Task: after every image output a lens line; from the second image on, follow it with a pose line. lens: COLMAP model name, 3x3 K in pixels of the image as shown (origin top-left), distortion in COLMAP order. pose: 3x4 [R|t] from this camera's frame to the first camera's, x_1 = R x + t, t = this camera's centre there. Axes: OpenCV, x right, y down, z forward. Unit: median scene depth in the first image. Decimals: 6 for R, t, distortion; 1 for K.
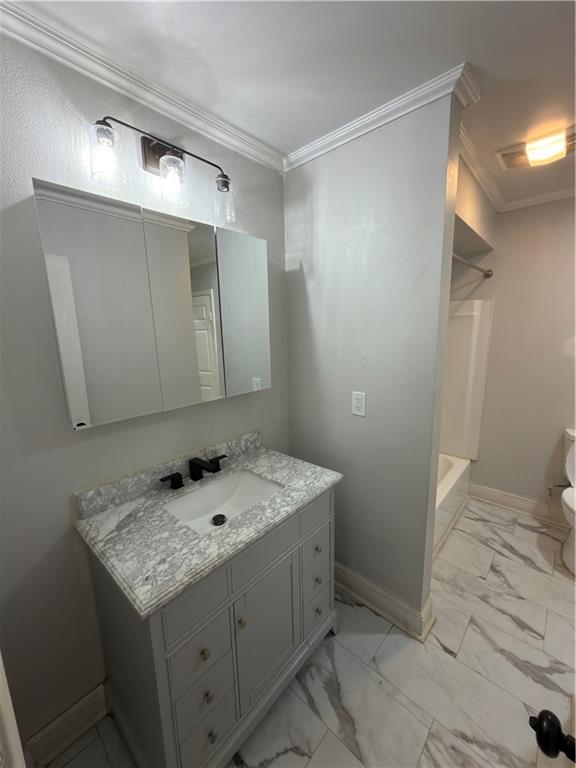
lens RADIAL K [[308.3, 0, 288.6], [0, 308.3, 383.4], [0, 0, 1]] dist [0.002725, 0.001167]
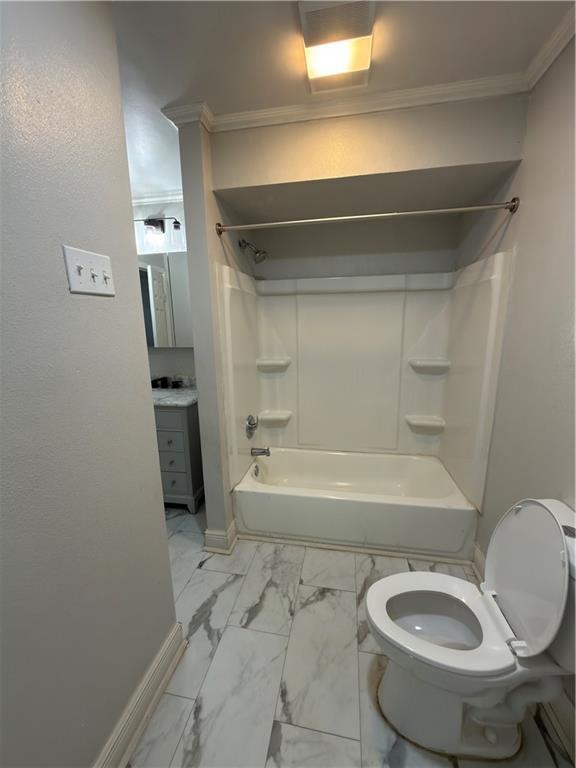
lens RADIAL K [[308.3, 0, 288.8], [0, 308.3, 383.5], [0, 0, 1]] dist [0.002725, 0.001167]
pose [[0.527712, 0.171595, -0.831911, 1.546289], [-0.151377, 0.982703, 0.106674, -0.030458], [0.835826, 0.069639, 0.544559, 0.548007]]
